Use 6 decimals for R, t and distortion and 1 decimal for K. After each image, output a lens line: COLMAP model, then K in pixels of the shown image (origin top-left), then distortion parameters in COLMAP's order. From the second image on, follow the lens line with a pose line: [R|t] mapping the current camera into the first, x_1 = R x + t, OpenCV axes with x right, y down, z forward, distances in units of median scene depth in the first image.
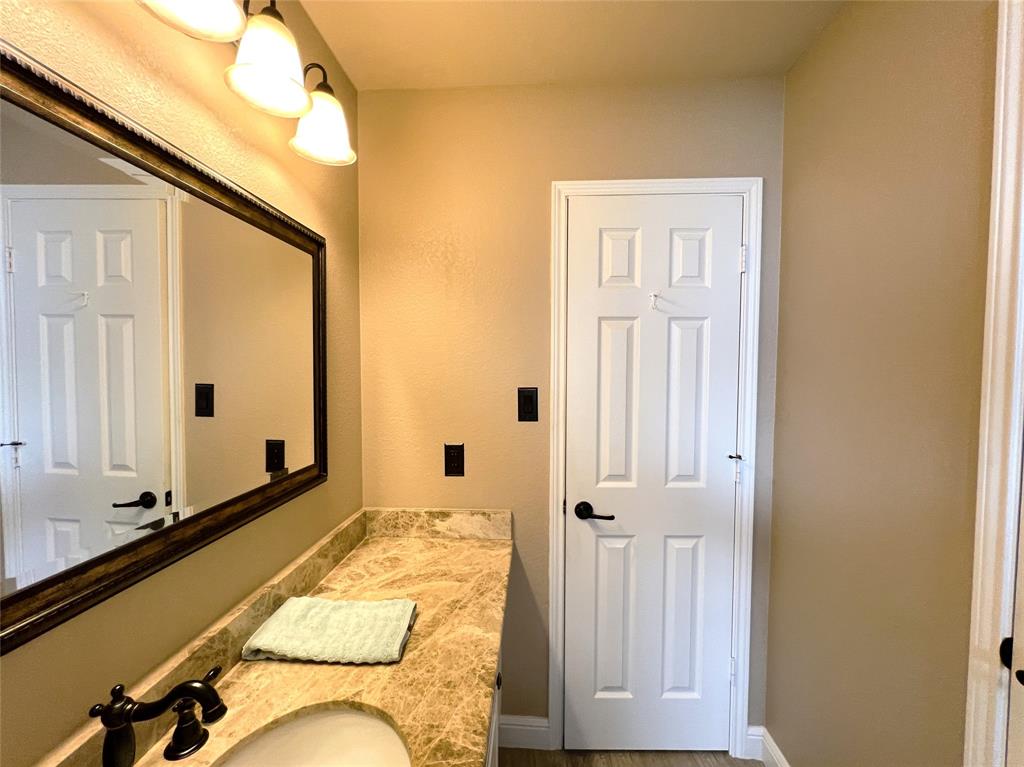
lens RADIAL K [[409.5, 0, 513.5], [0, 409.5, 384.9], [0, 0, 1]] dist [-0.001260, 0.000403]
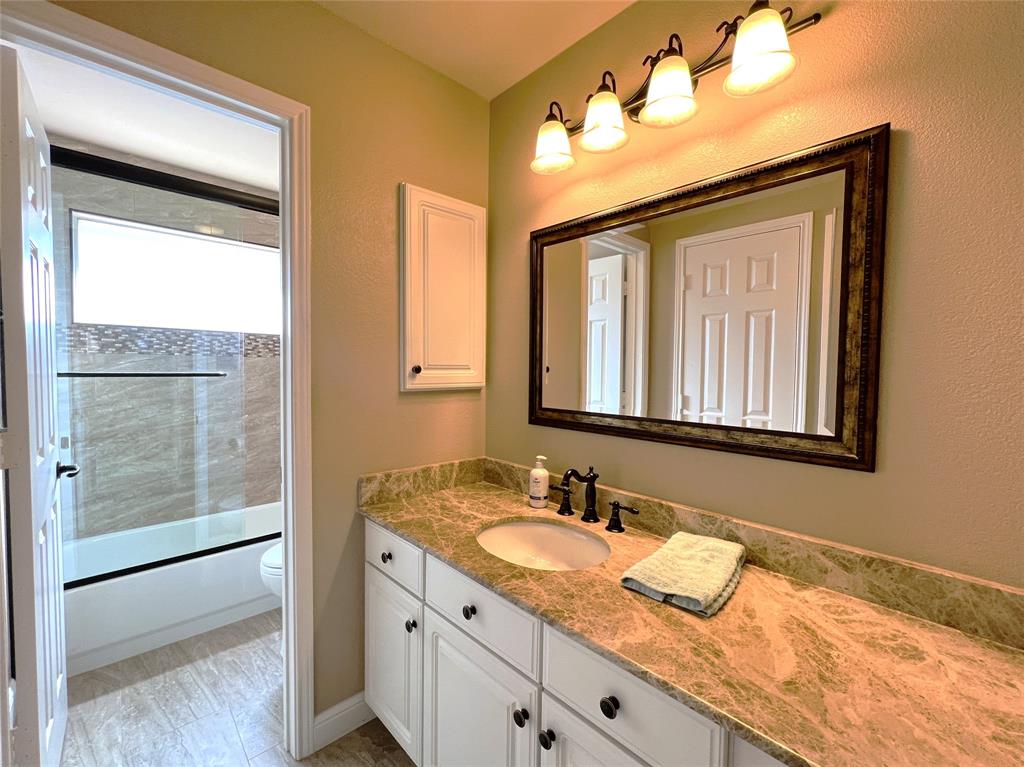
lens RADIAL K [[409.5, 0, 513.5], [0, 409.5, 384.9], [0, 0, 1]] dist [-0.001260, 0.000403]
pose [[-0.668518, 0.025095, -0.743272, 0.513867], [-0.038949, 0.996877, 0.068690, 0.063605], [0.742675, 0.074870, -0.665453, 1.077257]]
